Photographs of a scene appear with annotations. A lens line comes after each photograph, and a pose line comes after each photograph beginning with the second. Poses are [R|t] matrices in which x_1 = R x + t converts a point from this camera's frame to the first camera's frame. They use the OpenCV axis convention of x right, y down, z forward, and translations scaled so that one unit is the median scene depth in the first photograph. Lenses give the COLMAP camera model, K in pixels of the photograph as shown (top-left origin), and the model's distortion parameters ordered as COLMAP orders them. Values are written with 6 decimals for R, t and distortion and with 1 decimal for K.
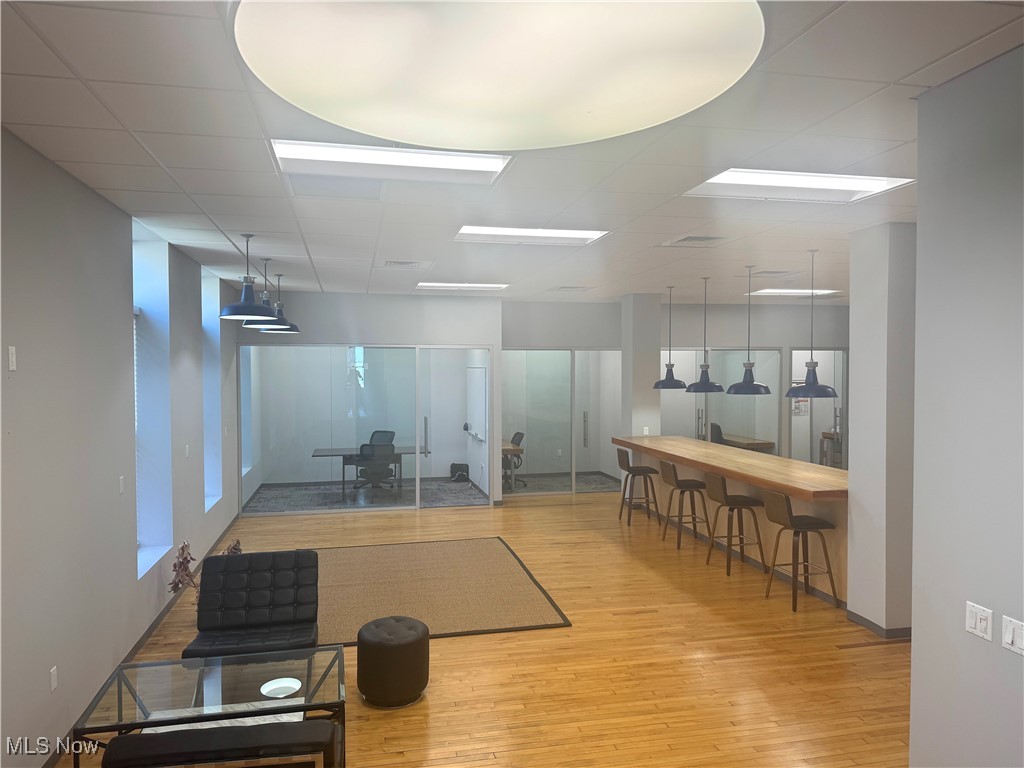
lens RADIAL K [[717.3, 0, 503.0], [0, 717.3, 378.2], [0, 0, 1]] dist [0.059601, -0.044749]
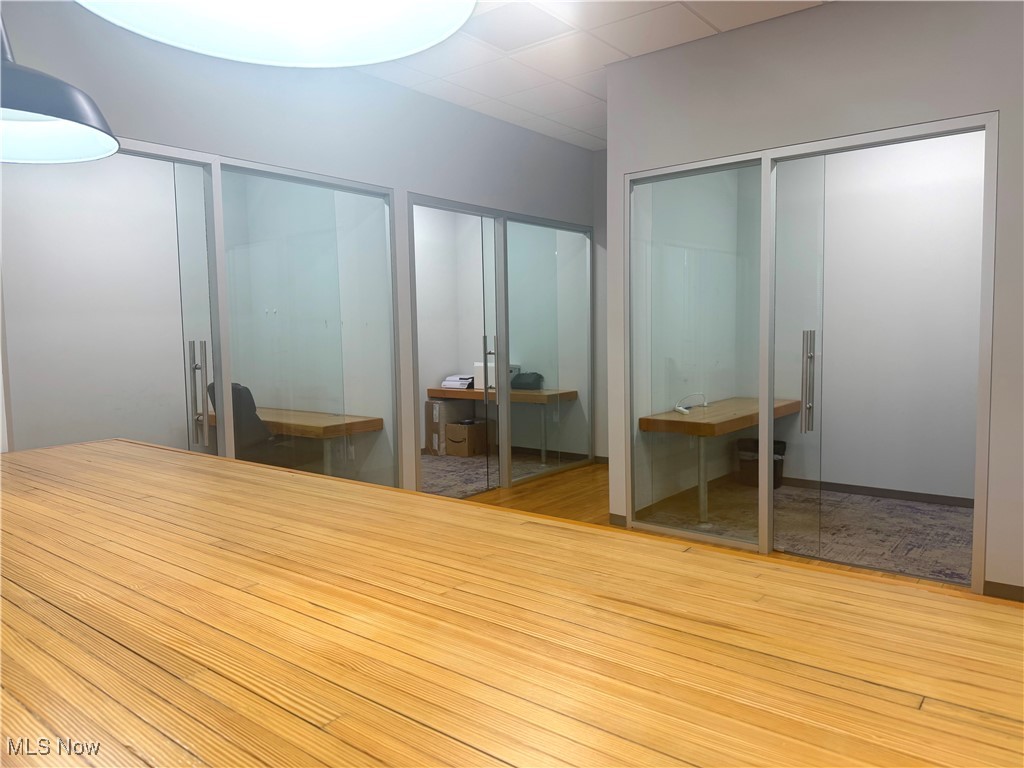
lens RADIAL K [[717.3, 0, 510.5], [0, 717.3, 386.6], [0, 0, 1]] dist [0.059601, -0.044749]
pose [[0.776940, -0.060930, 0.626620, 0.203238], [0.024085, 0.997454, 0.067125, 0.052034], [-0.629114, -0.037060, 0.776429, 0.750620]]
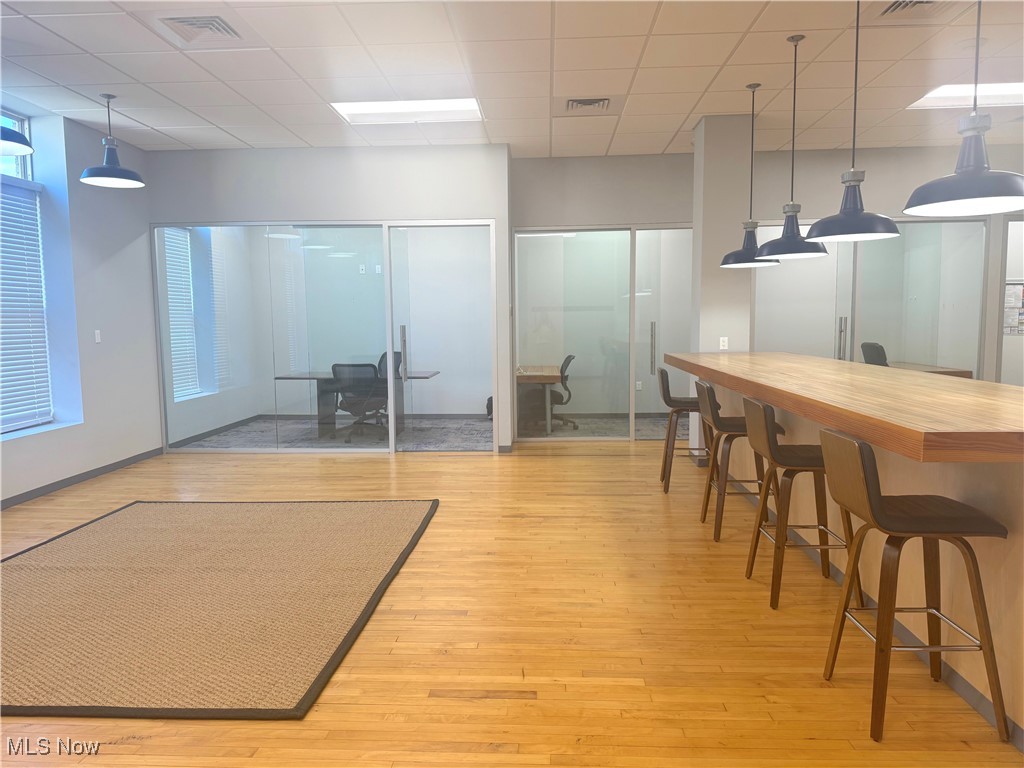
lens RADIAL K [[717.3, 0, 516.0], [0, 717.3, 377.3], [0, 0, 1]] dist [0.059601, -0.044749]
pose [[0.967308, 0.012509, -0.253297, 0.185137], [0.004693, 0.997729, 0.067195, 0.059964], [0.253562, -0.066187, 0.965052, 0.348787]]
